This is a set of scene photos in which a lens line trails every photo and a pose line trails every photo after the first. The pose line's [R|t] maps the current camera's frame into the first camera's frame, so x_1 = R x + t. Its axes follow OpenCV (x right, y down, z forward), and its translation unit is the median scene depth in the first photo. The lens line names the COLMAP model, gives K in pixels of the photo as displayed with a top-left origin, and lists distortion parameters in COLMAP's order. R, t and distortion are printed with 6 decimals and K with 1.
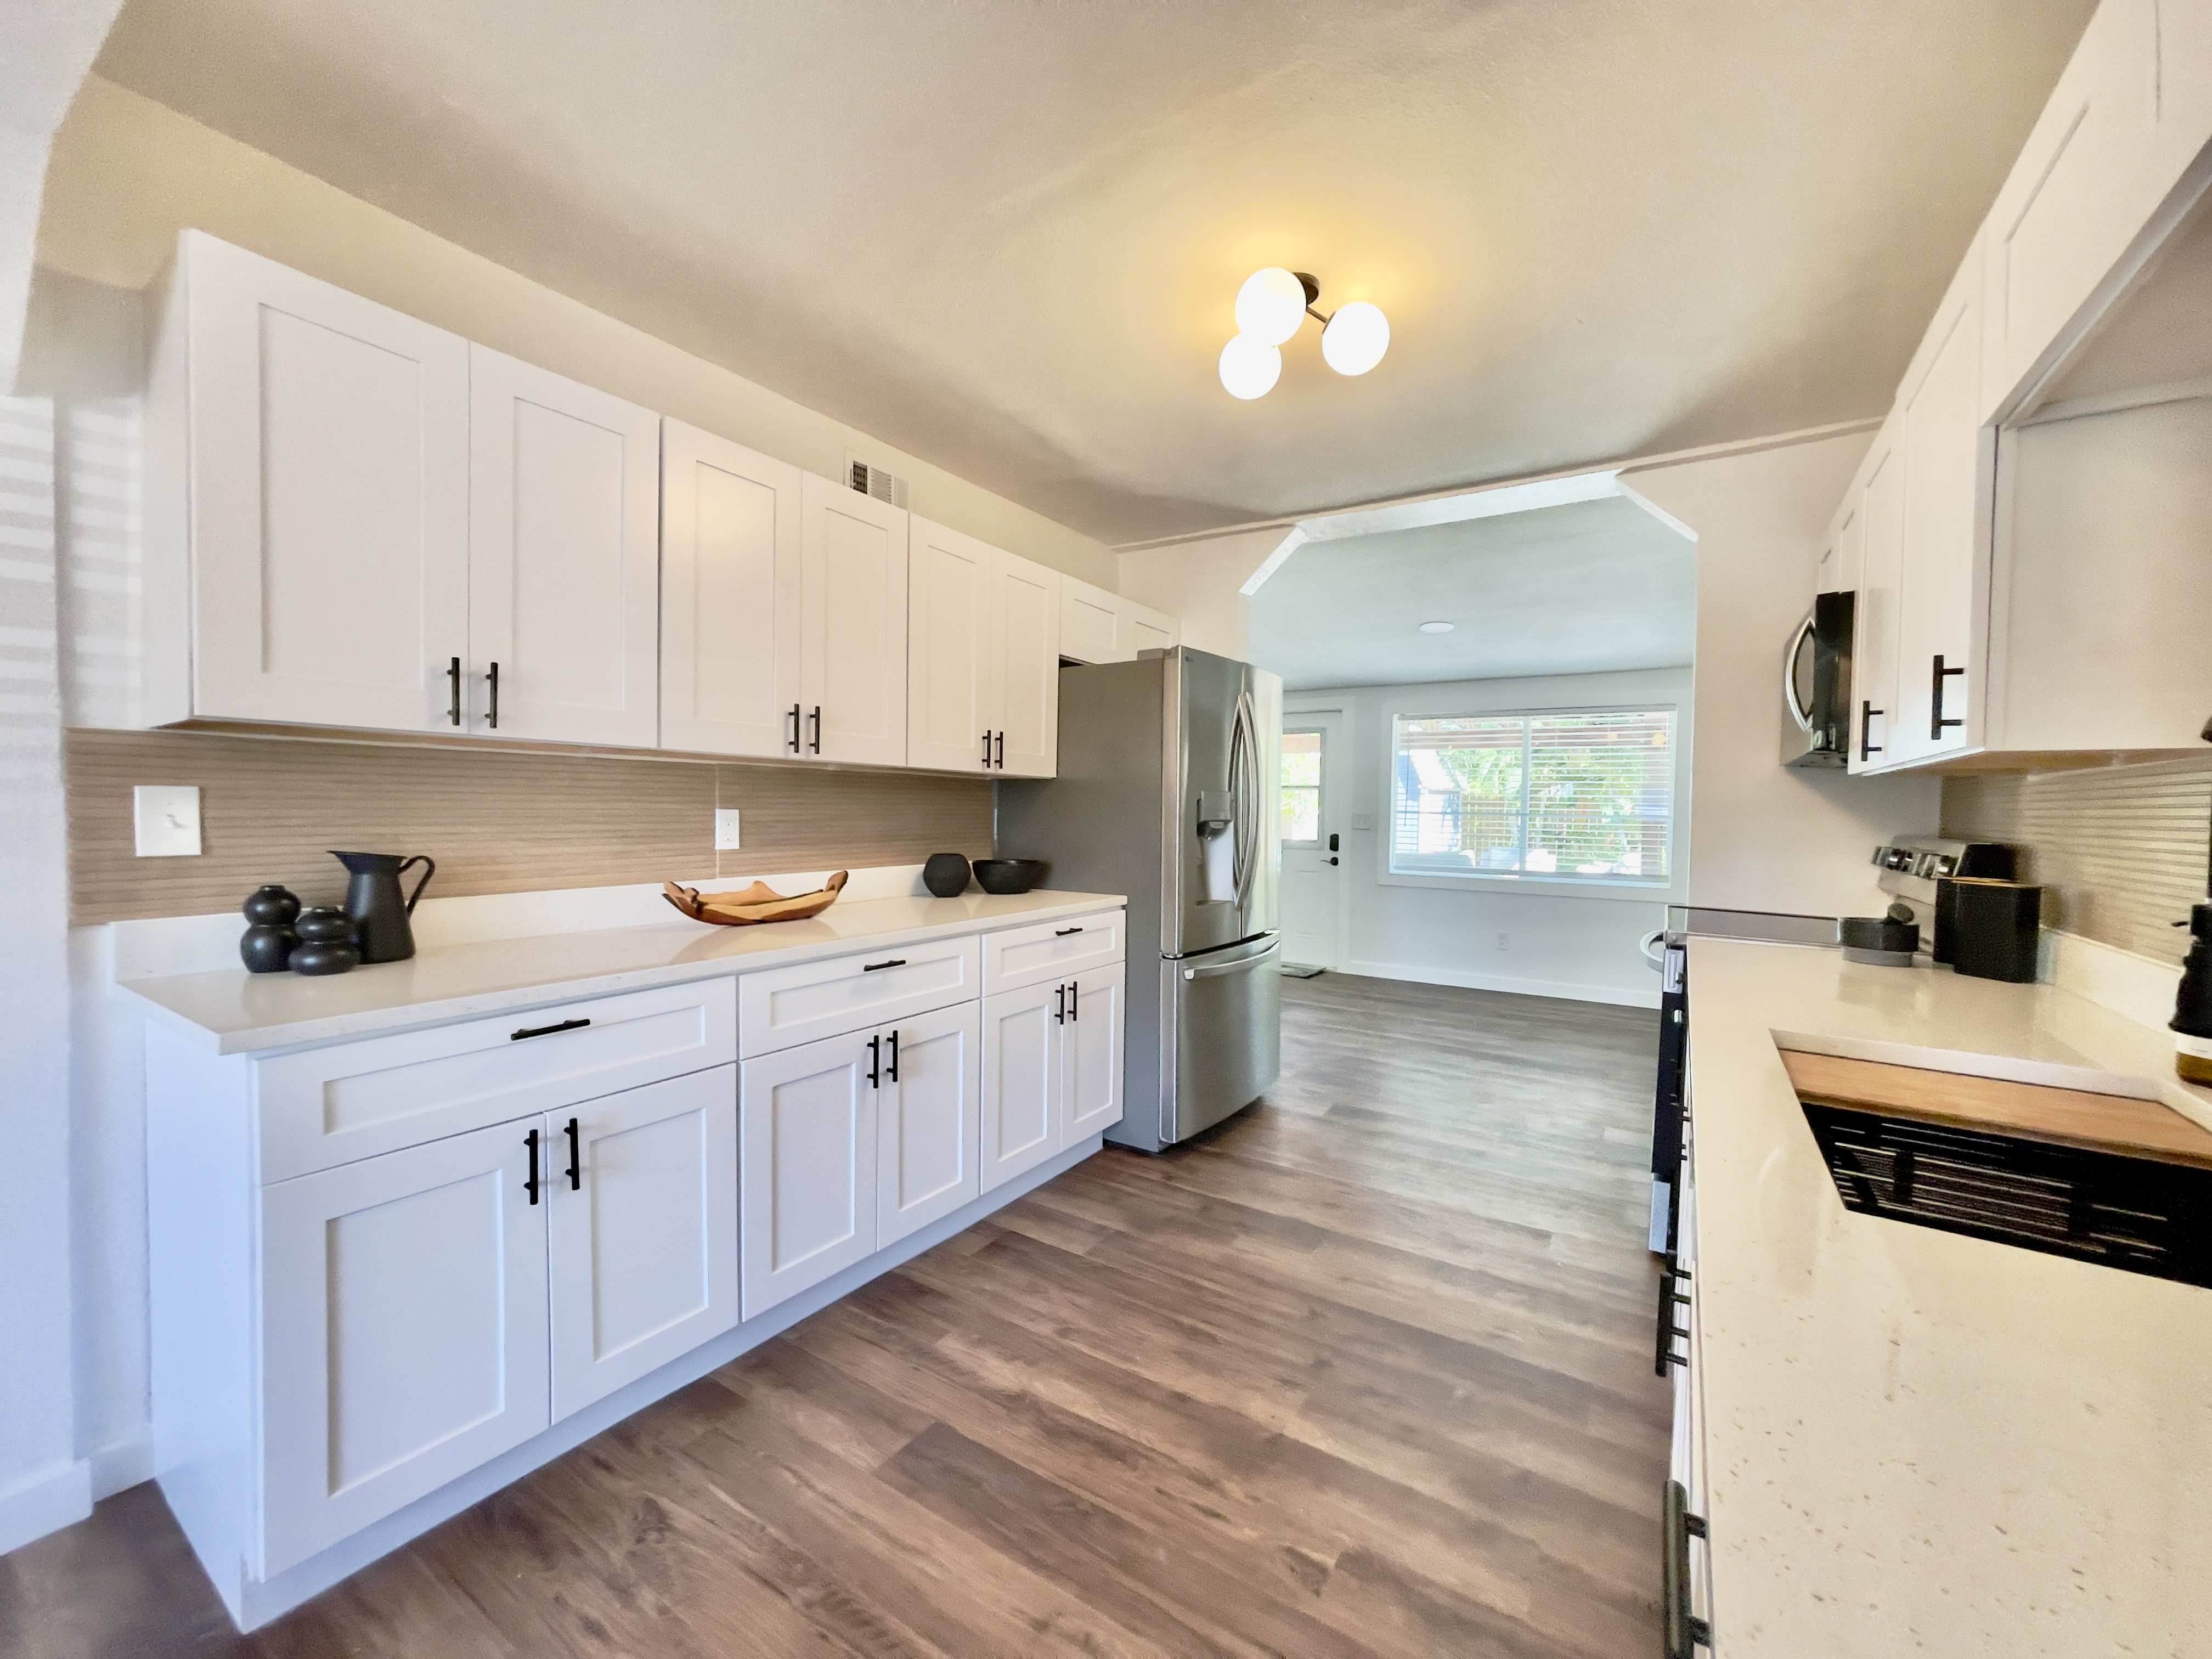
lens RADIAL K [[898.0, 0, 1103.8], [0, 898.0, 827.3], [0, 0, 1]] dist [-0.000667, 0.003865]
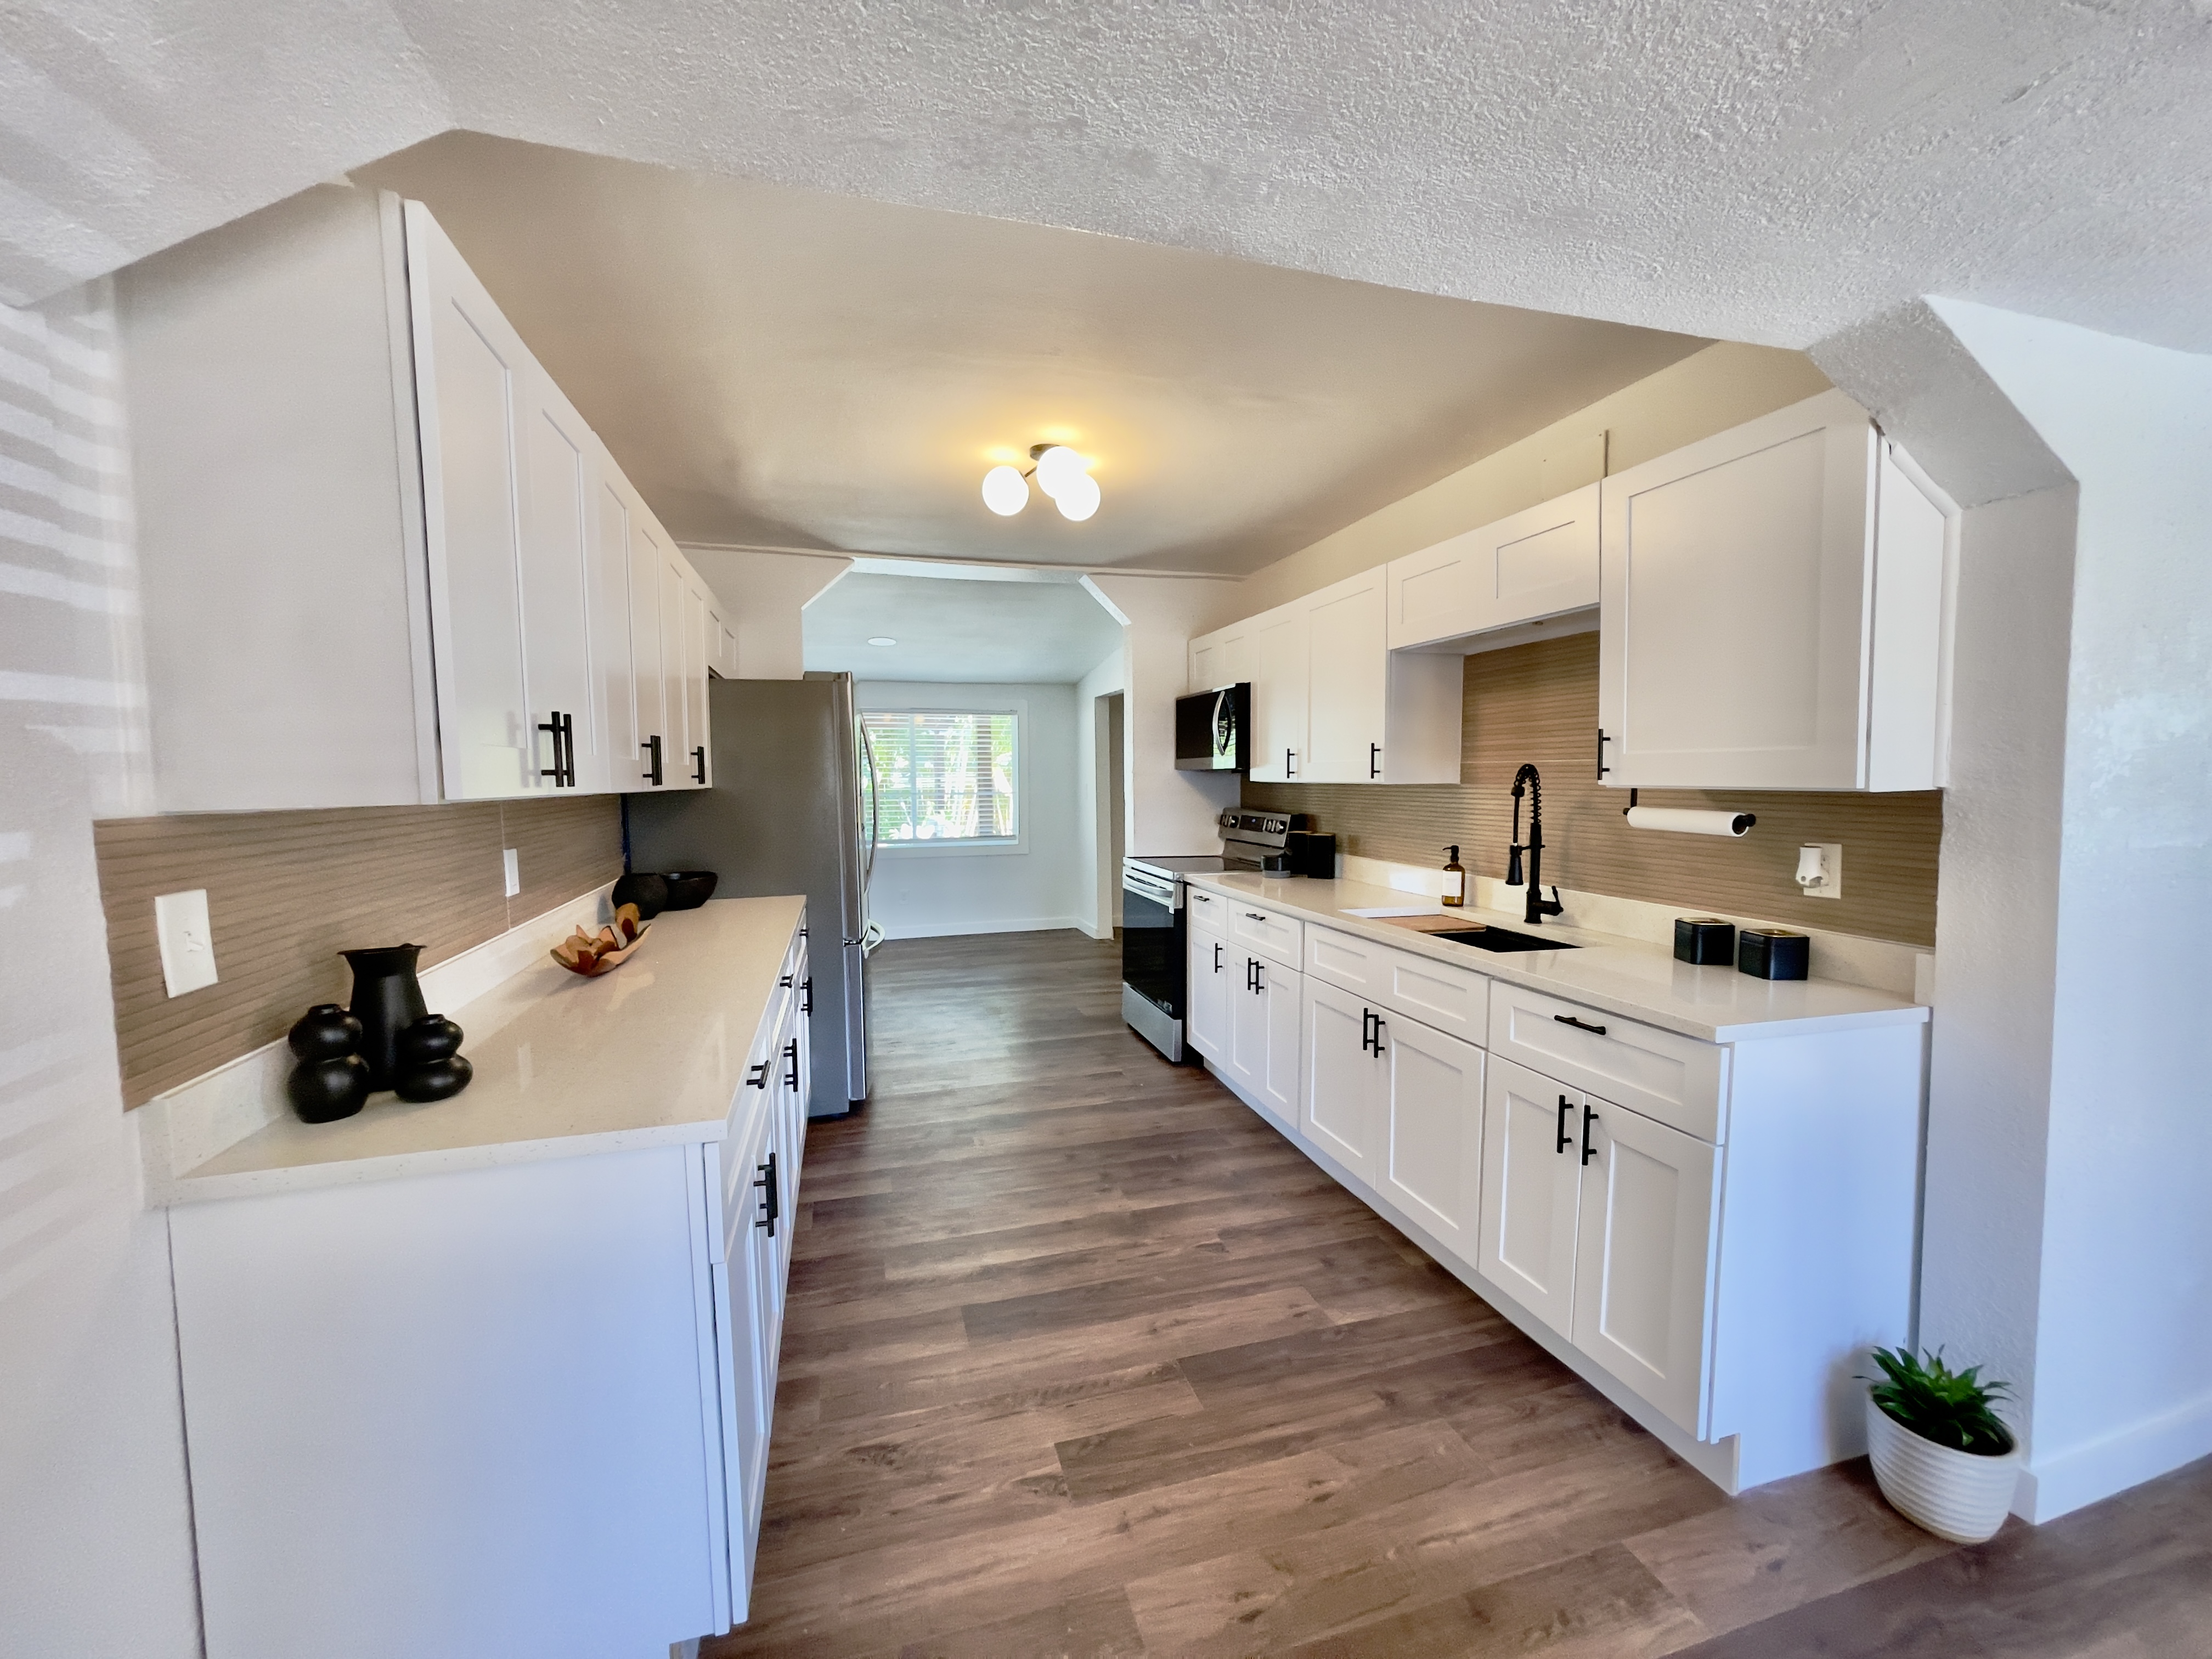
lens RADIAL K [[887.0, 0, 1109.5], [0, 887.0, 829.1], [0, 0, 1]] dist [-0.013383, 0.003983]
pose [[0.654399, -0.068120, 0.753075, -1.024790], [0.035974, 0.997611, 0.058978, -0.103941], [-0.755293, -0.011504, 0.655286, 0.007059]]
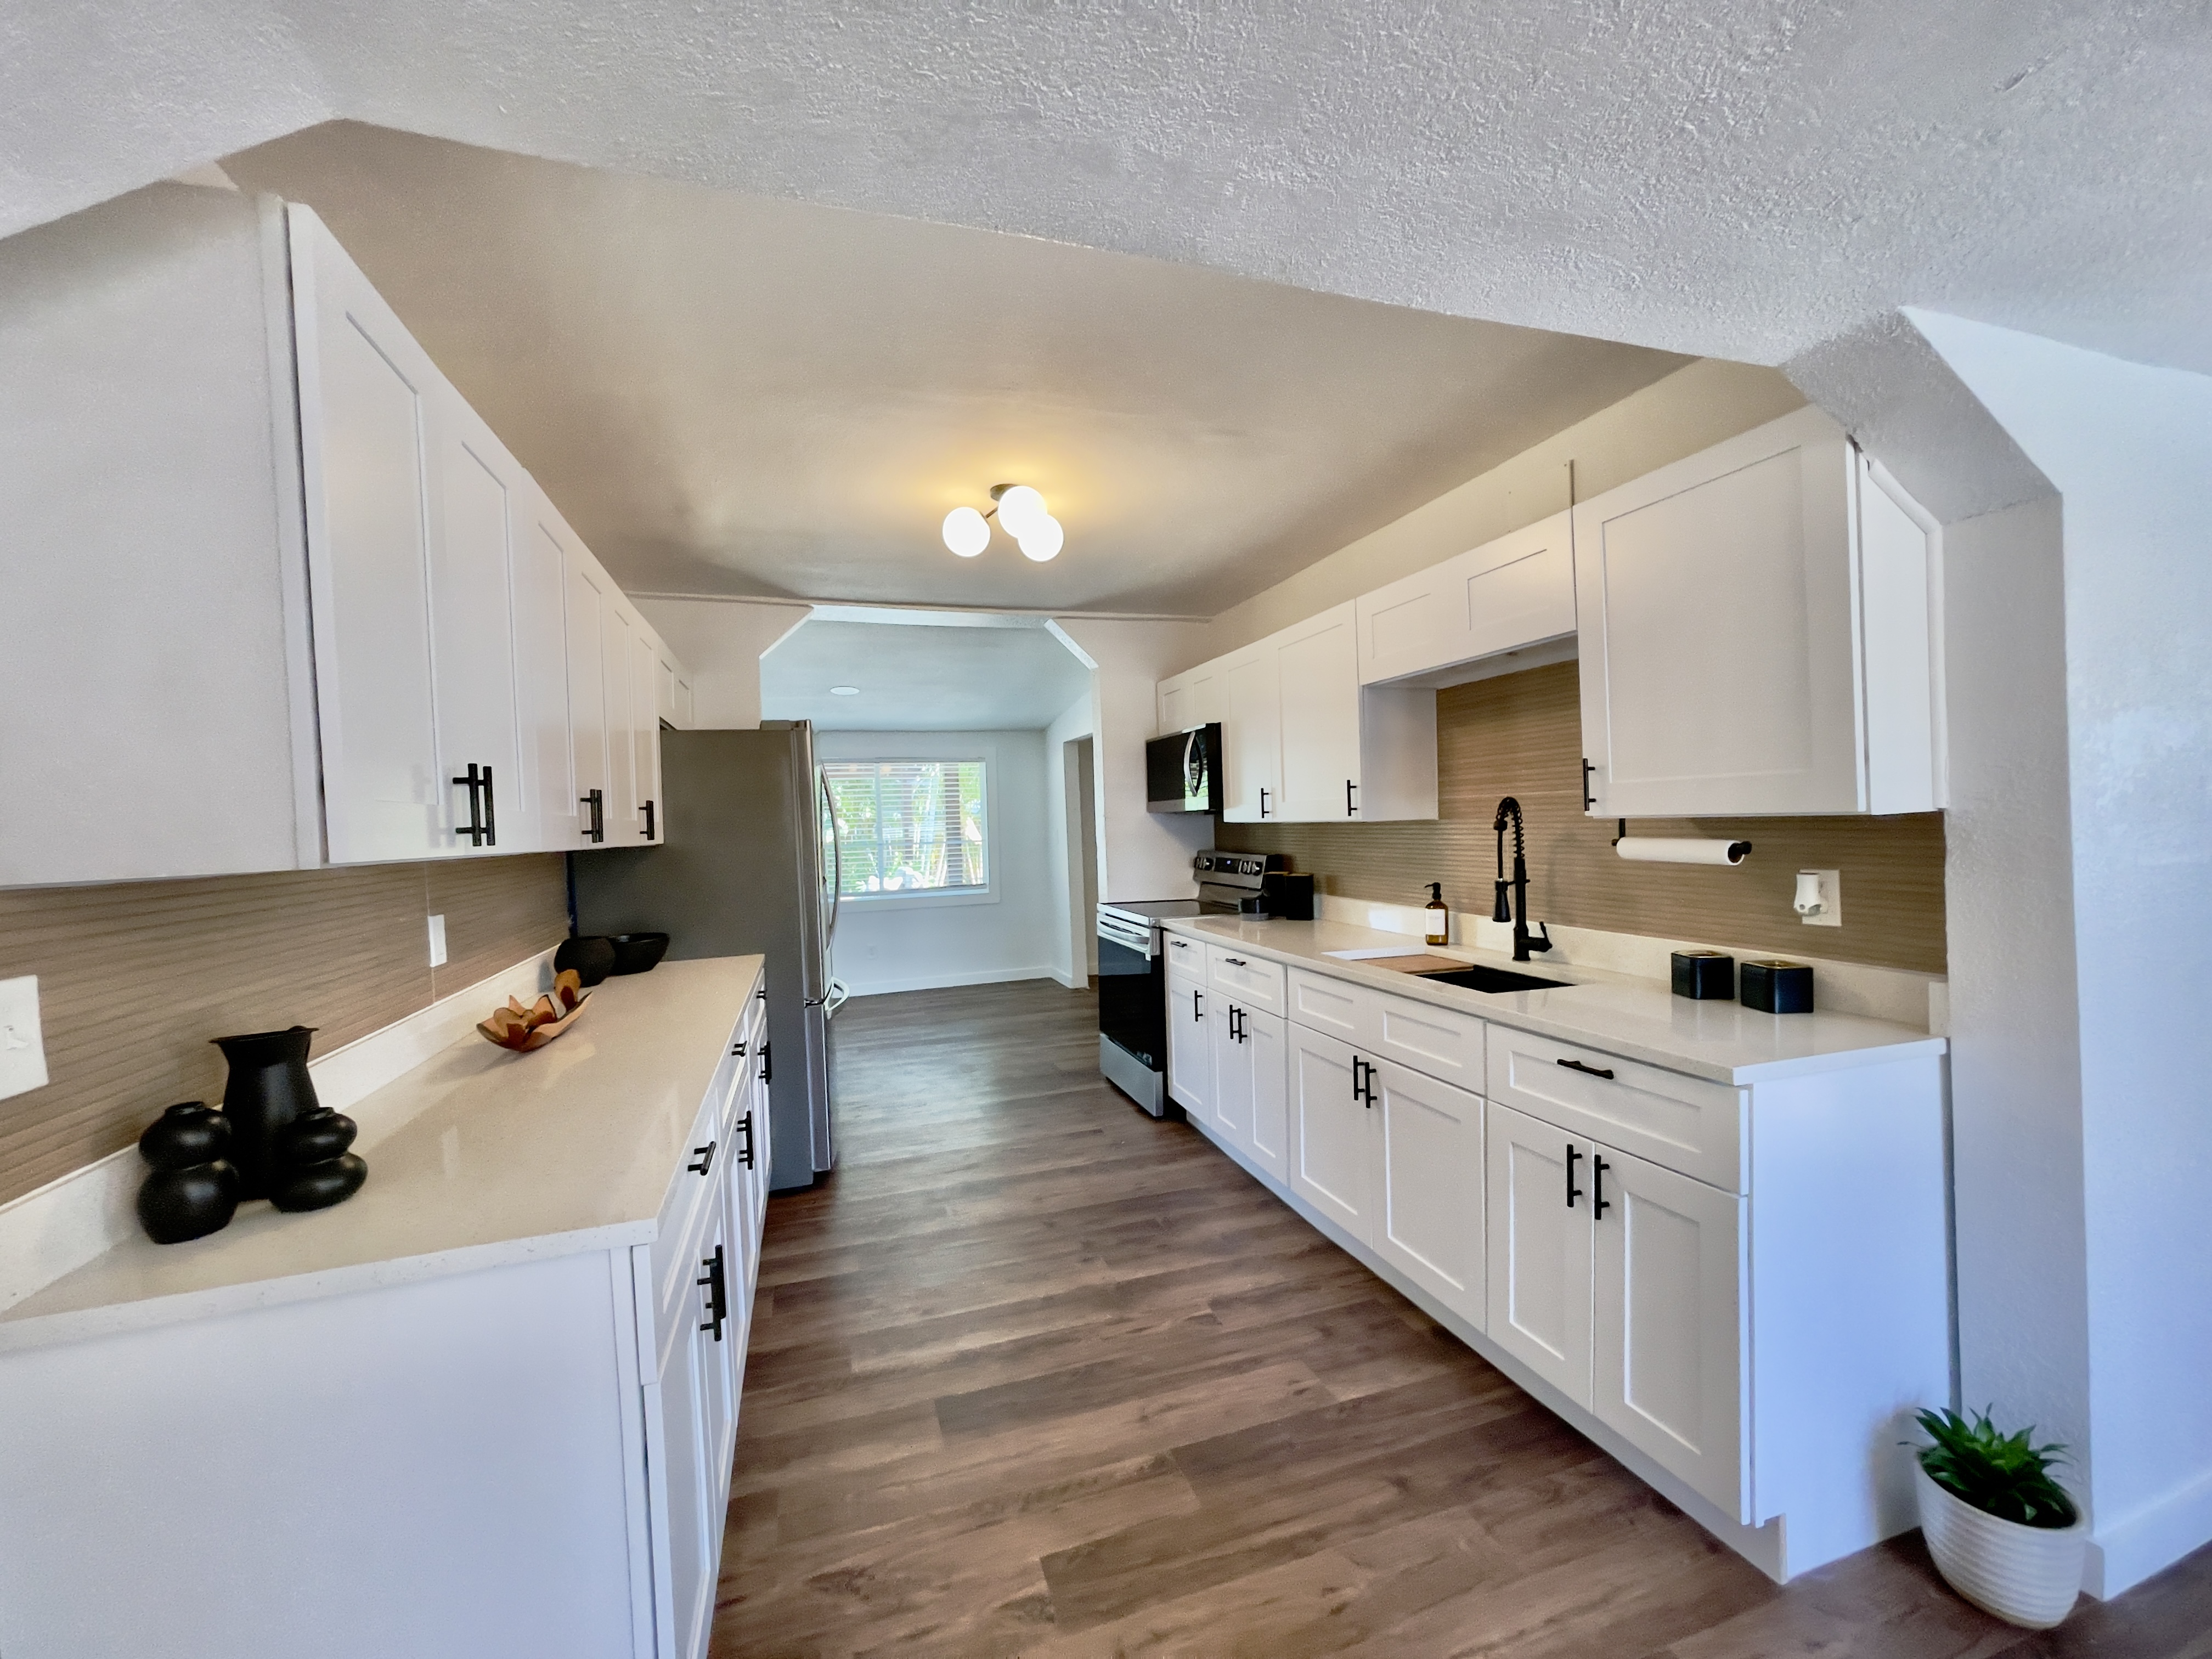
lens RADIAL K [[887.0, 0, 1109.5], [0, 887.0, 829.1], [0, 0, 1]] dist [-0.013383, 0.003983]
pose [[0.627874, -0.045965, 0.776956, -0.976563], [0.061777, 0.998048, 0.009121, -0.100891], [-0.775859, 0.042271, 0.629488, 0.050957]]
